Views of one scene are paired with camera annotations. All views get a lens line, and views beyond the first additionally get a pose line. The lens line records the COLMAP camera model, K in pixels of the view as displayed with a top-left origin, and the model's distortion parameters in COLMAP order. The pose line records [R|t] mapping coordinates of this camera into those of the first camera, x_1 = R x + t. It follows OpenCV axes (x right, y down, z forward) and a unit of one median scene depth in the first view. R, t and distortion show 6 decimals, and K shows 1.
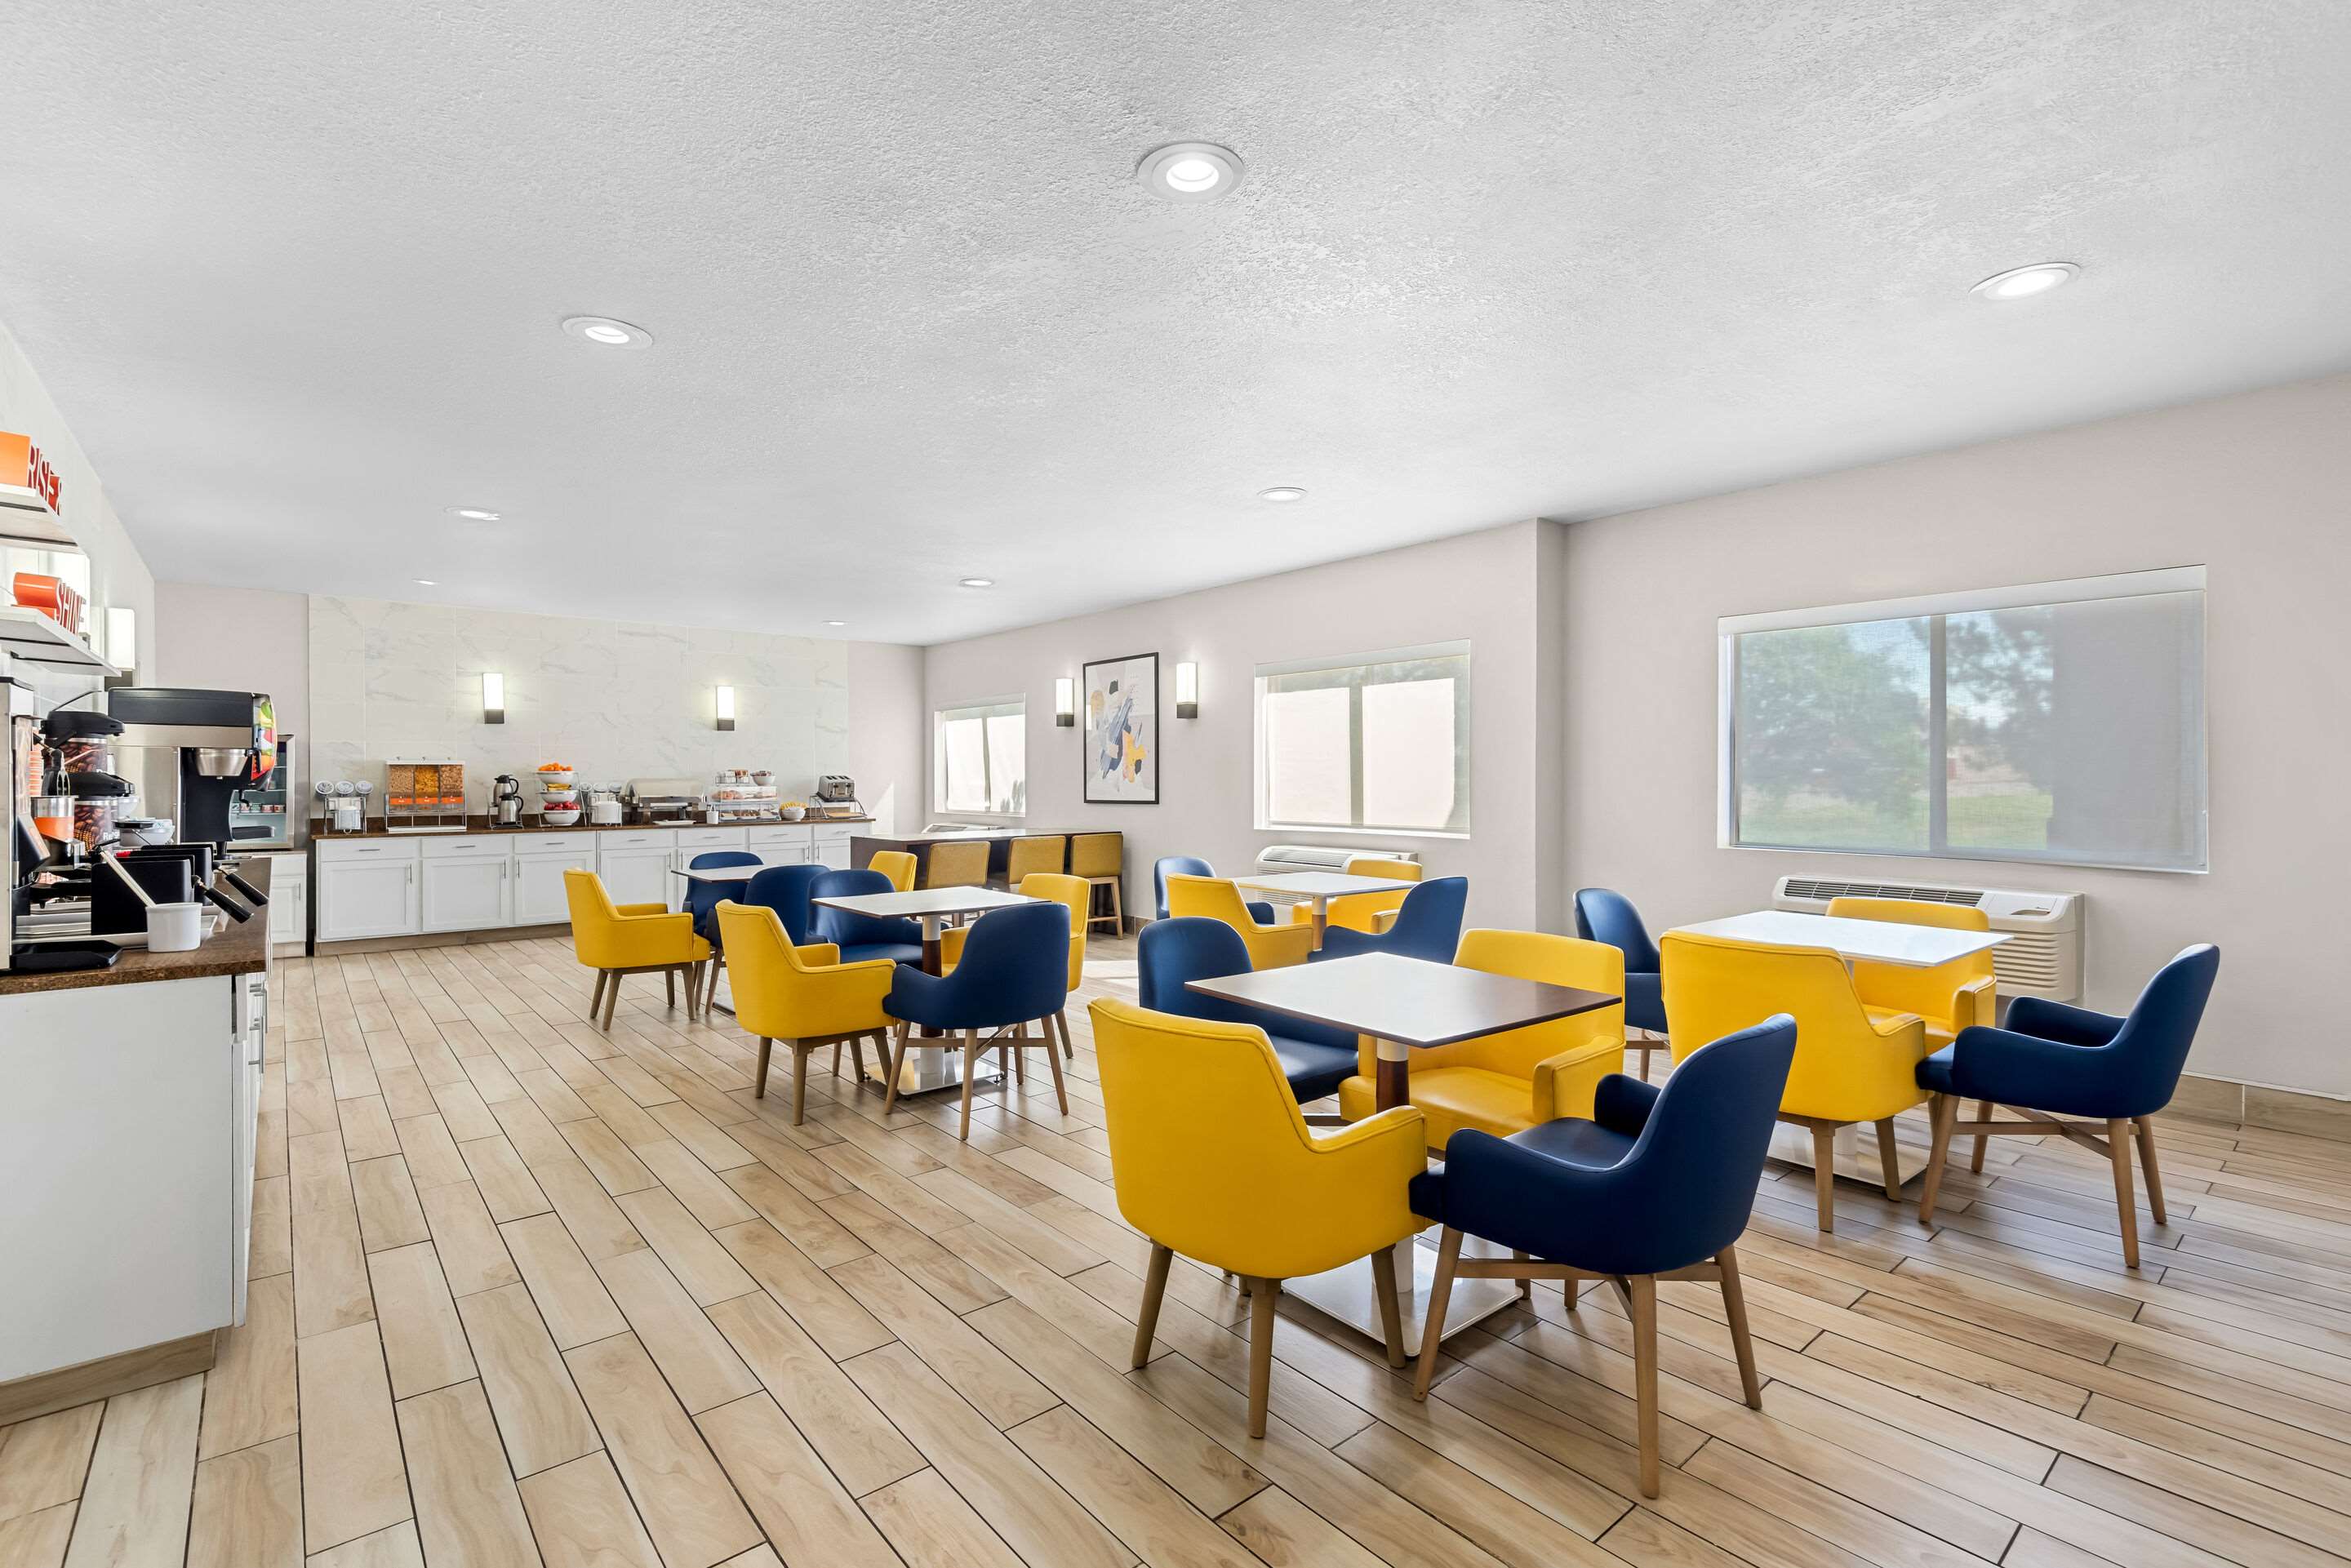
lens RADIAL K [[1074.5, 0, 1174.1], [0, 1074.5, 782.9], [0, 0, 1]] dist [-0.002572, -0.000283]
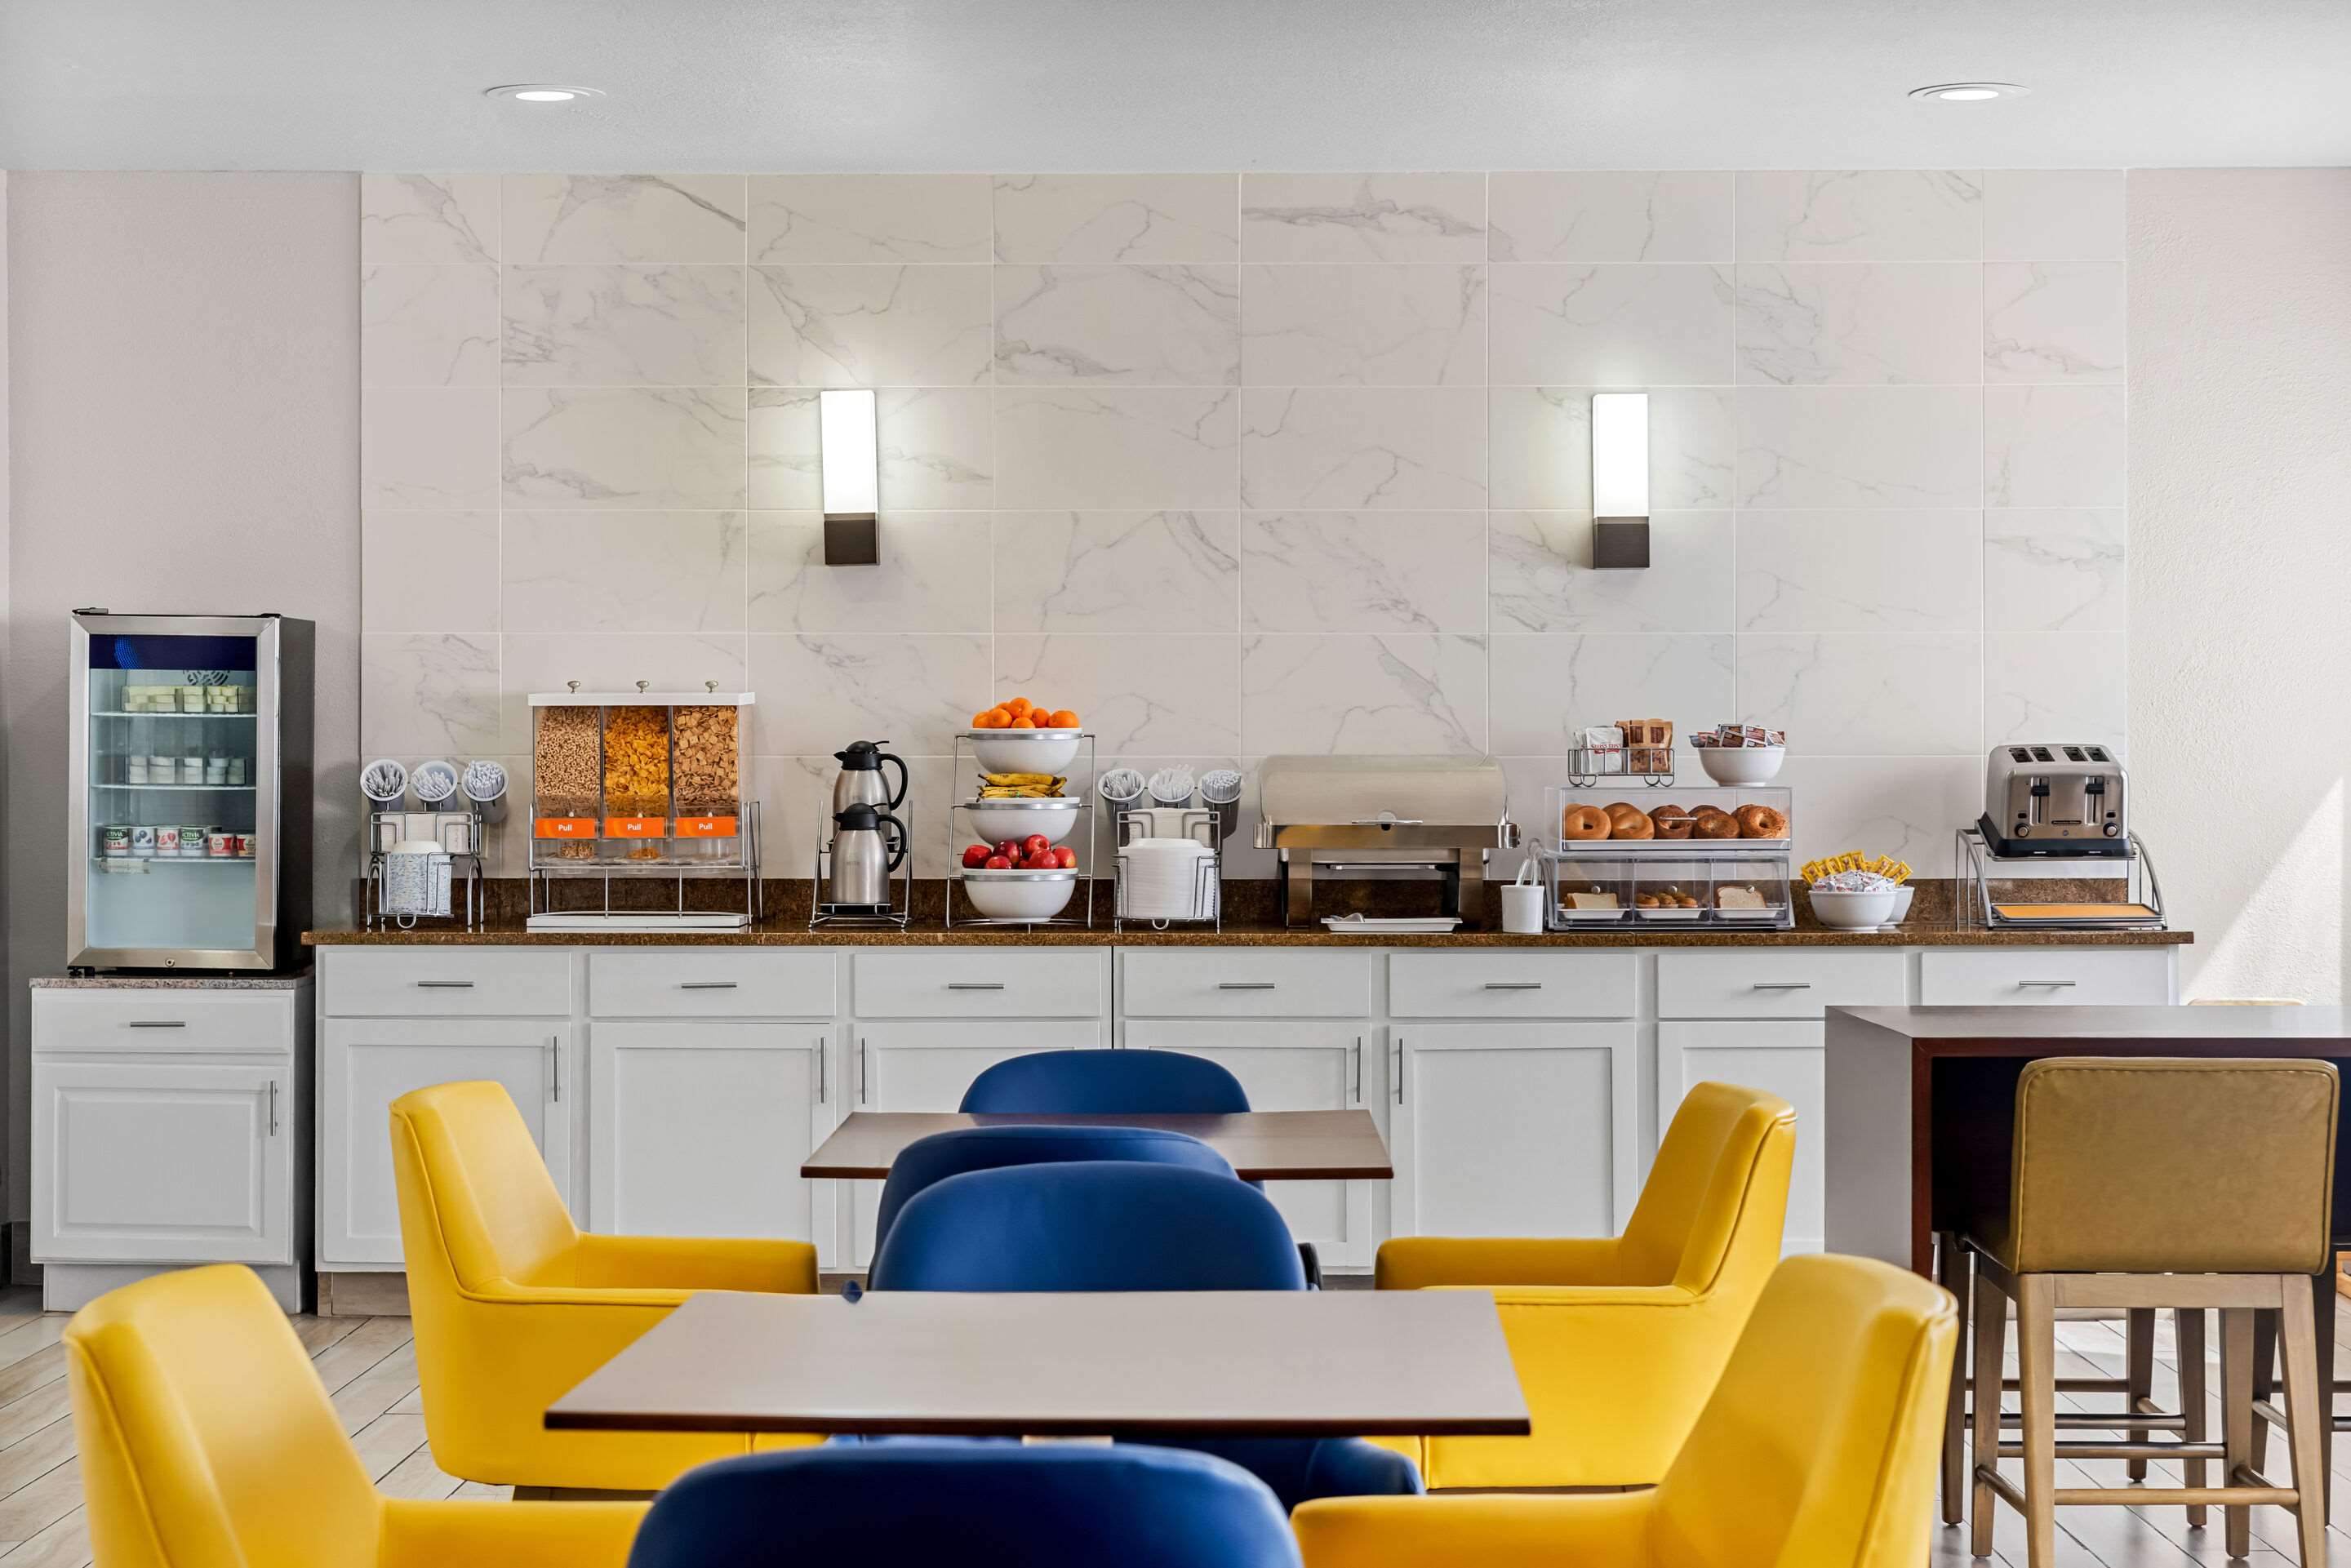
lens RADIAL K [[4319.6, 0, 1175.5], [0, 4319.6, 779.9], [0, 0, 1]] dist [0.024314, 0.000000]
pose [[0.744436, 0.006328, -0.667664, 0.210025], [-0.006083, 0.999978, 0.002695, -0.000774], [0.667667, 0.002055, 0.744458, 0.194175]]
